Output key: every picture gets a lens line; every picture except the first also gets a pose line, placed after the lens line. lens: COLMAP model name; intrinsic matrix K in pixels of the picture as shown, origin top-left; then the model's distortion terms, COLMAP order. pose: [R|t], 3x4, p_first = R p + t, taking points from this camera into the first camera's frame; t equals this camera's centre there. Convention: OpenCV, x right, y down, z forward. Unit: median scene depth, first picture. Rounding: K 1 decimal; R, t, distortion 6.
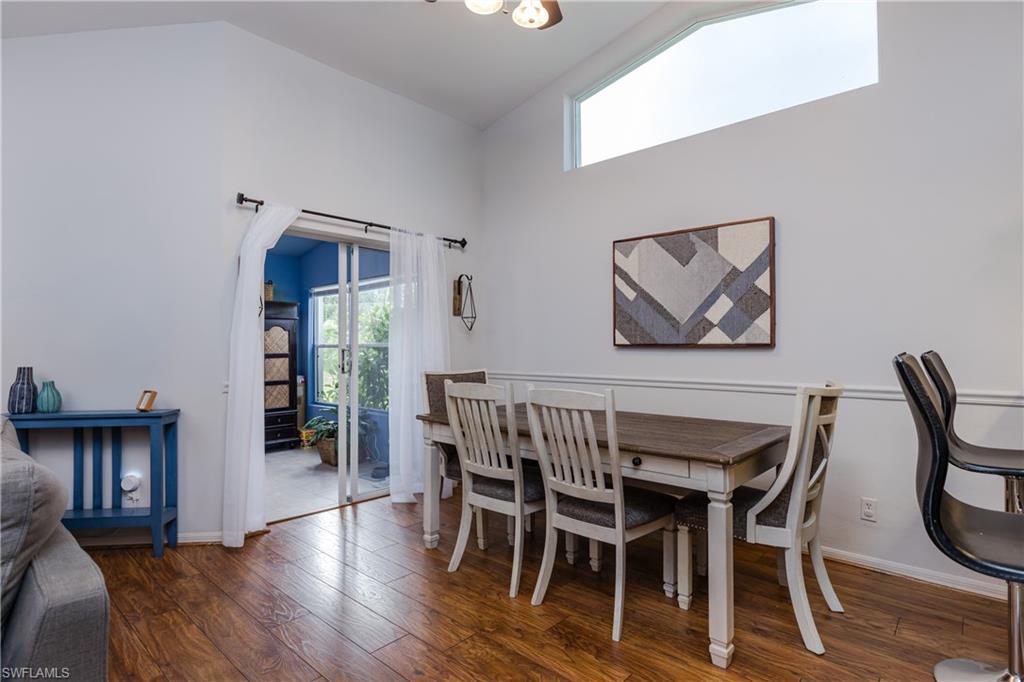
lens RADIAL K [[519.7, 0, 504.1], [0, 519.7, 341.1], [0, 0, 1]] dist [0.002851, -0.001214]
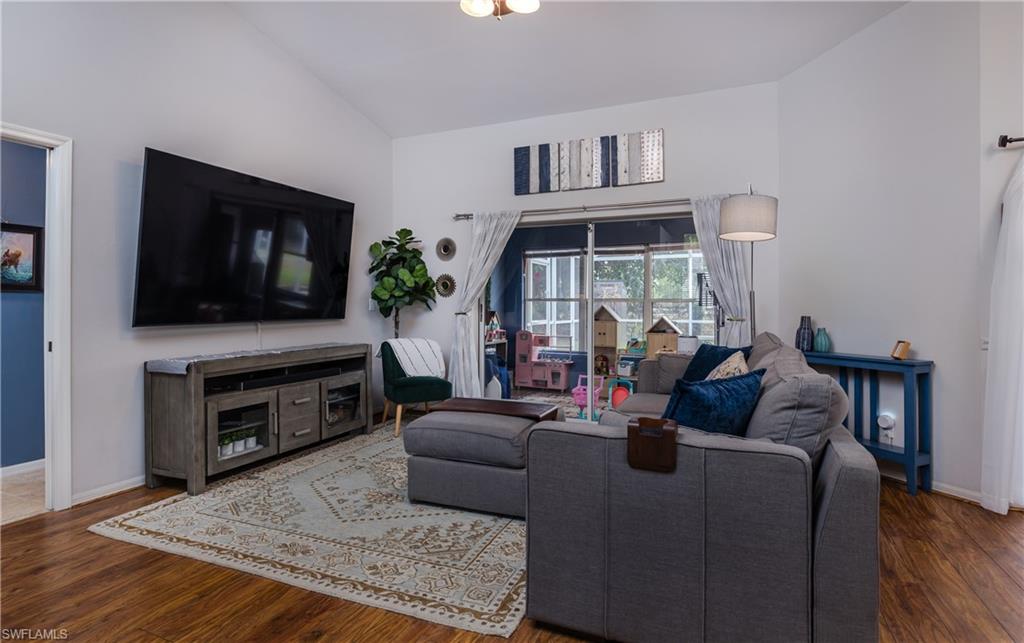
lens RADIAL K [[519.4, 0, 509.7], [0, 519.4, 301.6], [0, 0, 1]] dist [-0.003560, 0.000451]
pose [[0.322200, 0.002928, -0.946667, 0.086819], [0.010636, 0.999921, 0.006713, -0.004593], [0.946612, -0.012231, 0.322143, -0.137113]]
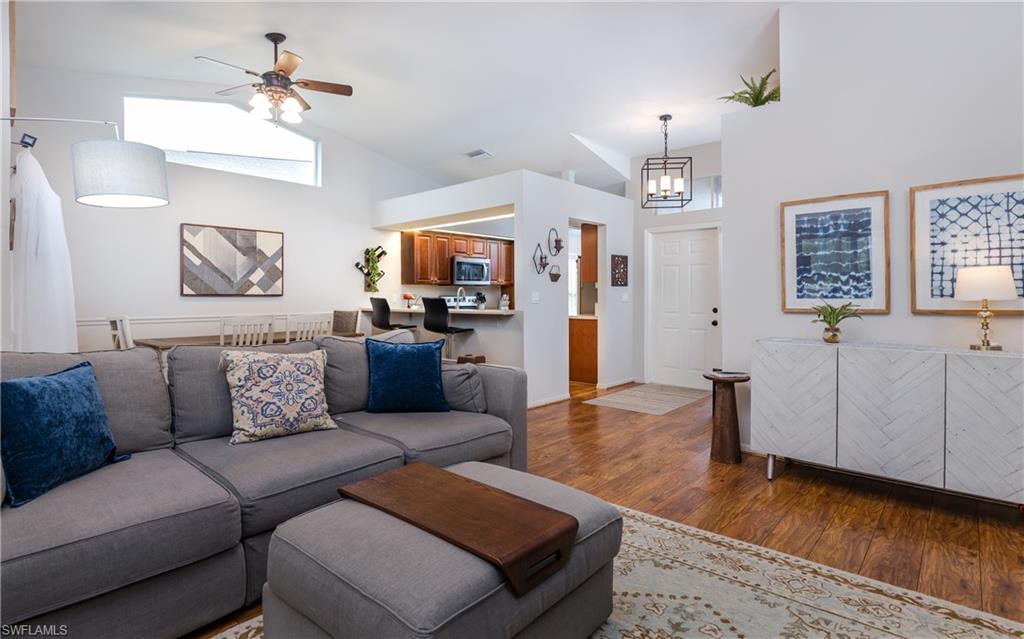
lens RADIAL K [[508.3, 0, 511.3], [0, 508.3, 298.0], [0, 0, 1]] dist [-0.002322, -0.000412]
pose [[-0.010780, -0.000483, 0.999942, -1.490761], [-0.010973, 0.999940, 0.000365, 0.007500], [-0.999882, -0.010968, -0.010785, 0.120387]]
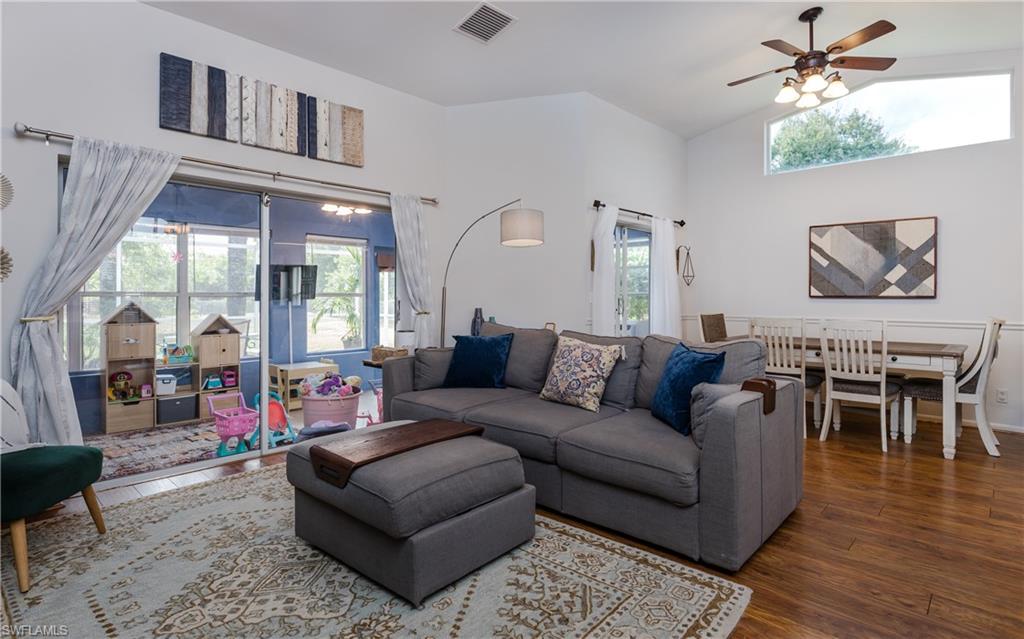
lens RADIAL K [[519.4, 0, 503.6], [0, 519.4, 298.4], [0, 0, 1]] dist [-0.003560, 0.000451]
pose [[0.999766, 0.004386, -0.021181, -0.782437], [-0.004024, 0.999846, 0.017092, -0.009519], [0.021252, -0.017003, 0.999630, -0.627706]]
